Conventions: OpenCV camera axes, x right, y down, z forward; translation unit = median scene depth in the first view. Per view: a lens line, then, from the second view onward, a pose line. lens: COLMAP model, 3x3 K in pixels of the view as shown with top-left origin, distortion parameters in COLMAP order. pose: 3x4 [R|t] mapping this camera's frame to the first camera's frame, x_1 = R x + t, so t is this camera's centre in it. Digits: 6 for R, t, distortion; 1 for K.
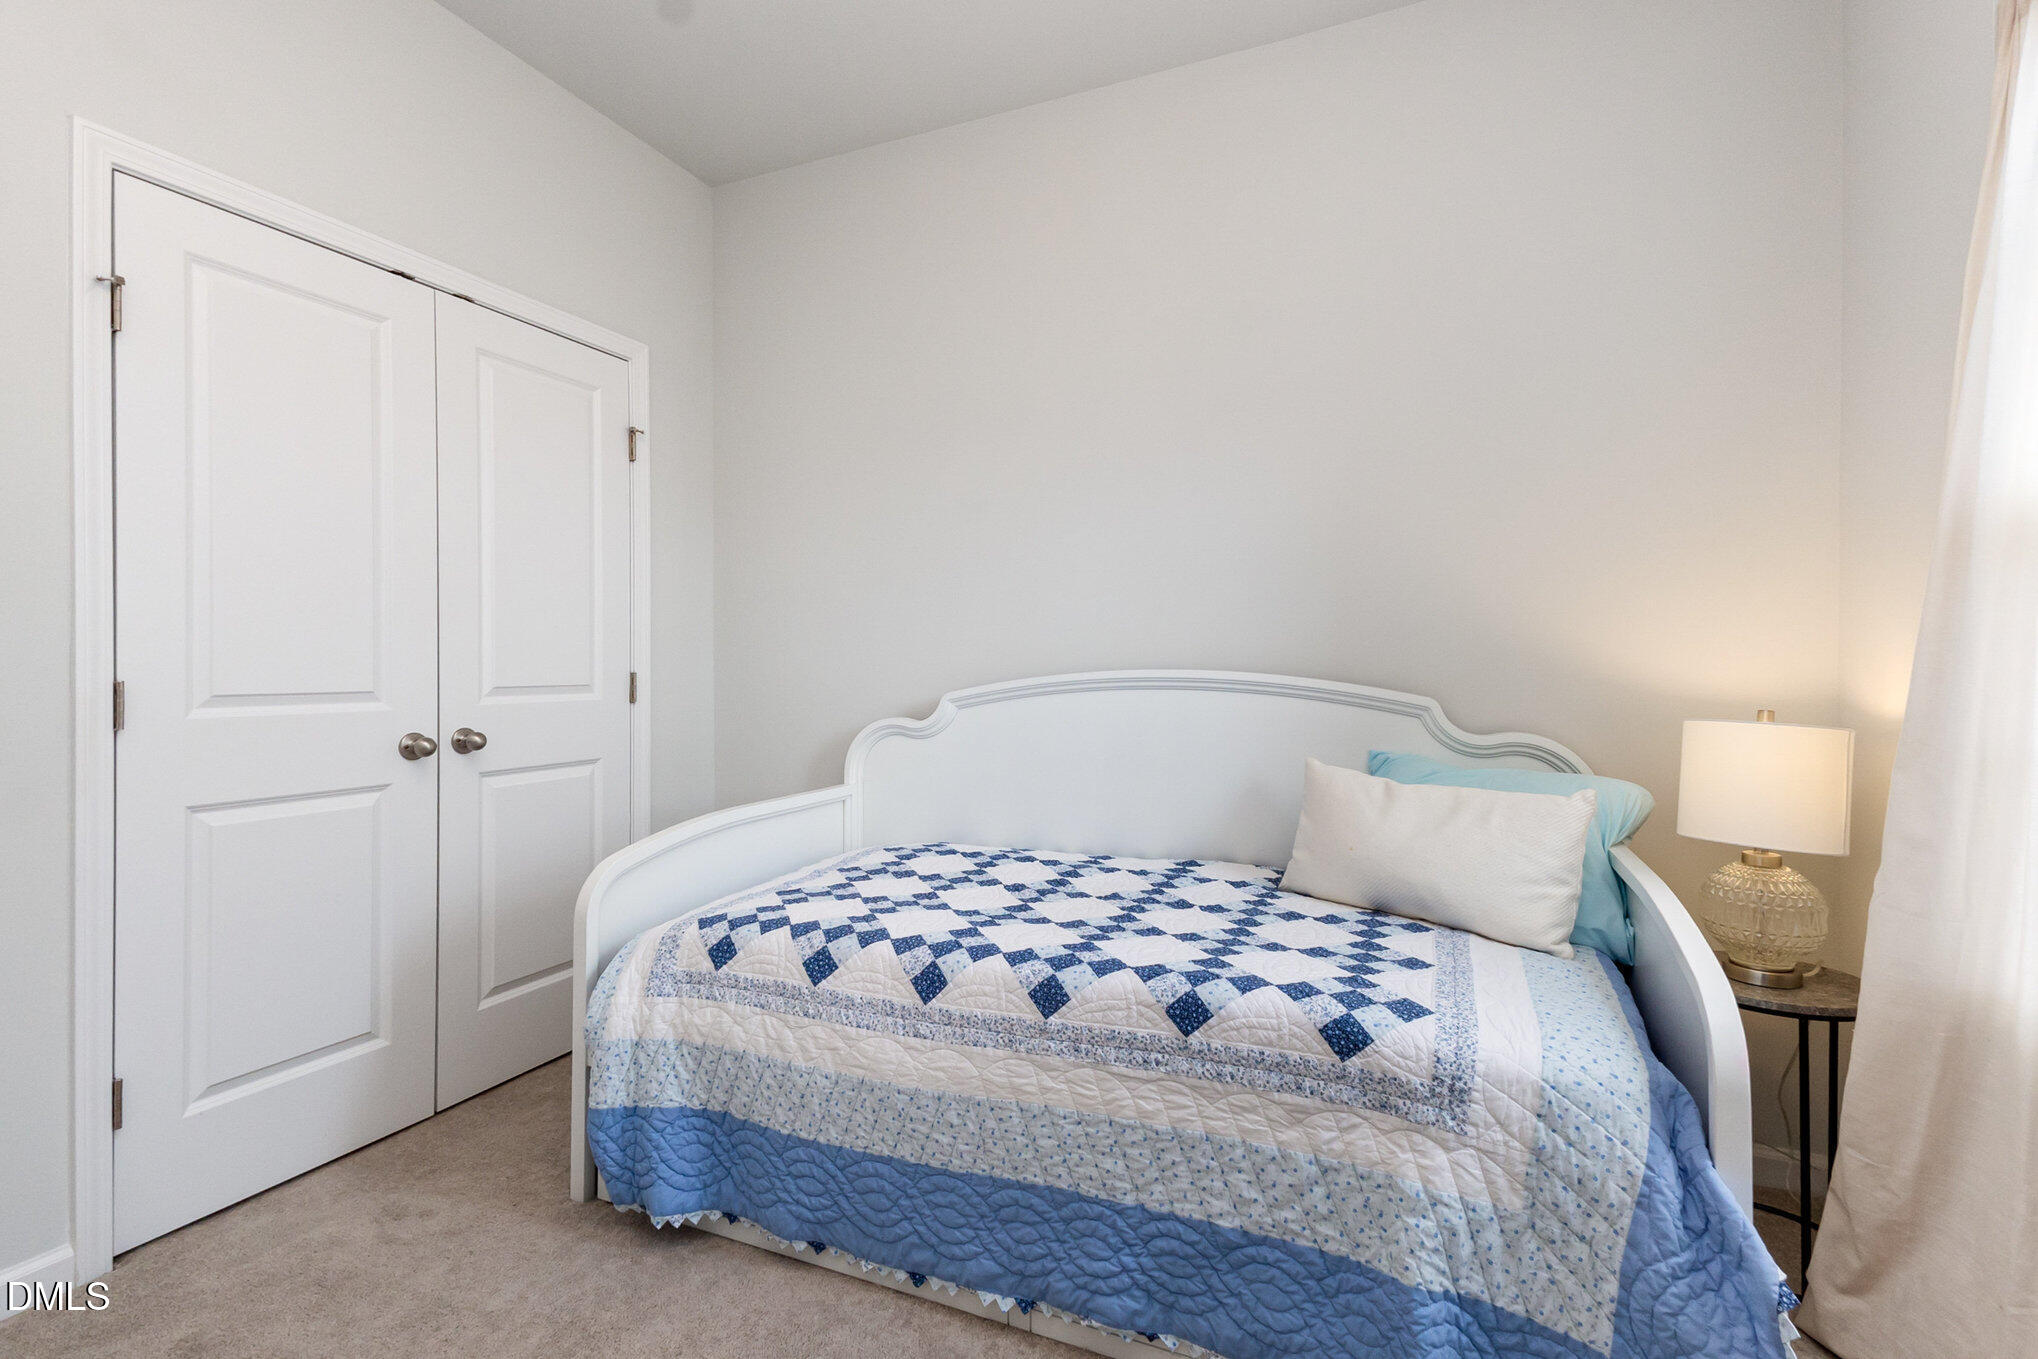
lens RADIAL K [[935.5, 0, 1021.5], [0, 935.5, 662.4], [0, 0, 1]] dist [0.037755, -0.012356]
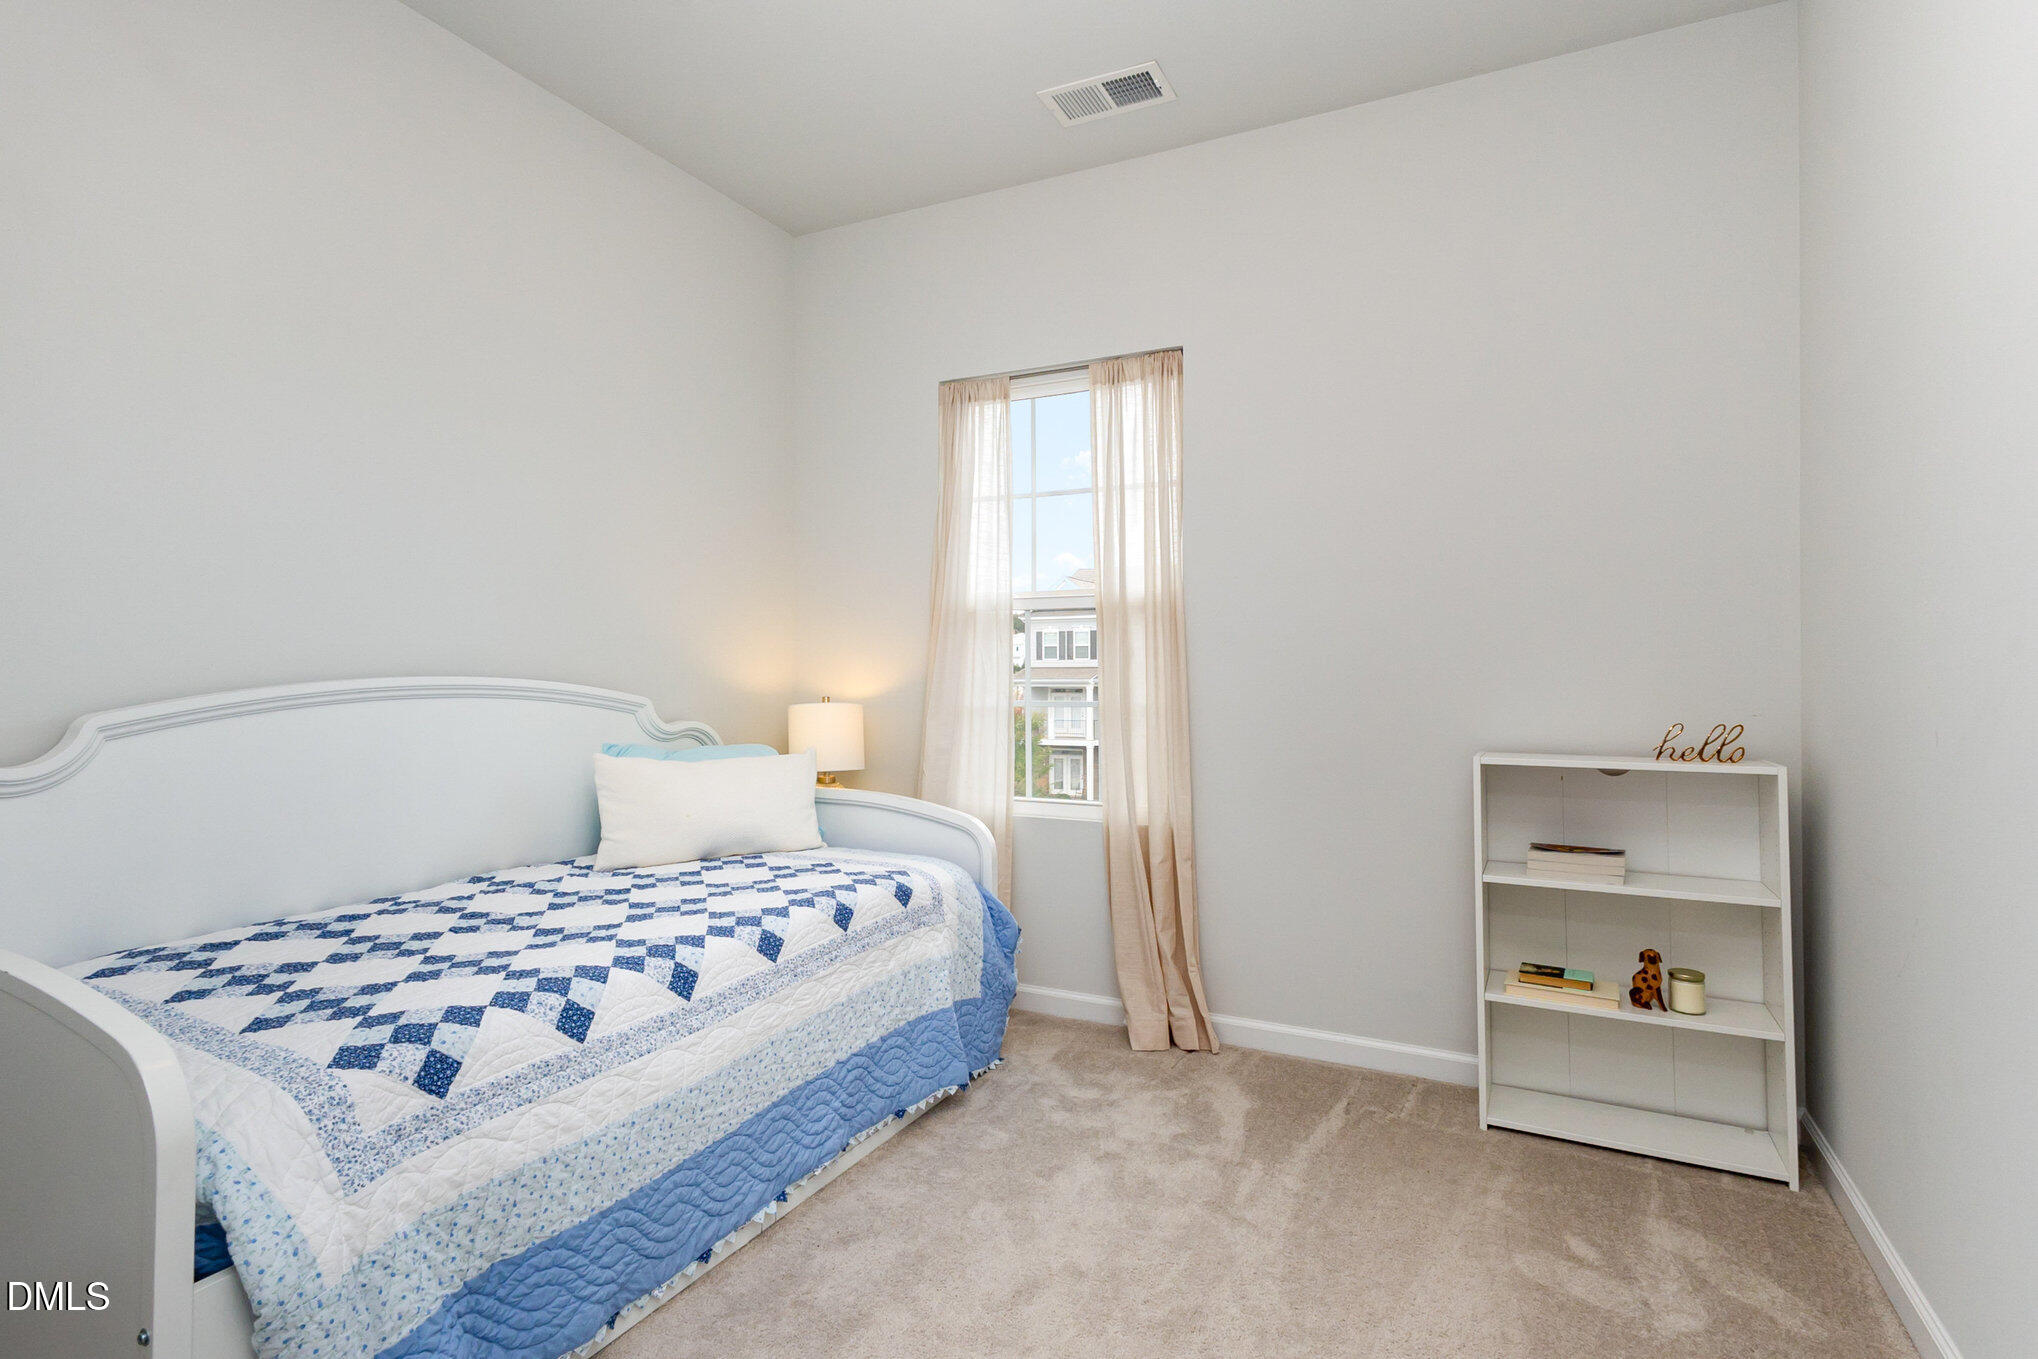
lens RADIAL K [[1060.0, 0, 1021.2], [0, 1060.0, 670.4], [0, 0, 1]] dist [0.049845, 0.000499]
pose [[0.046512, -0.002330, 0.998915, -1.280593], [-0.001799, 0.999995, 0.002416, -0.001537], [-0.998916, -0.001910, 0.046507, 0.595928]]
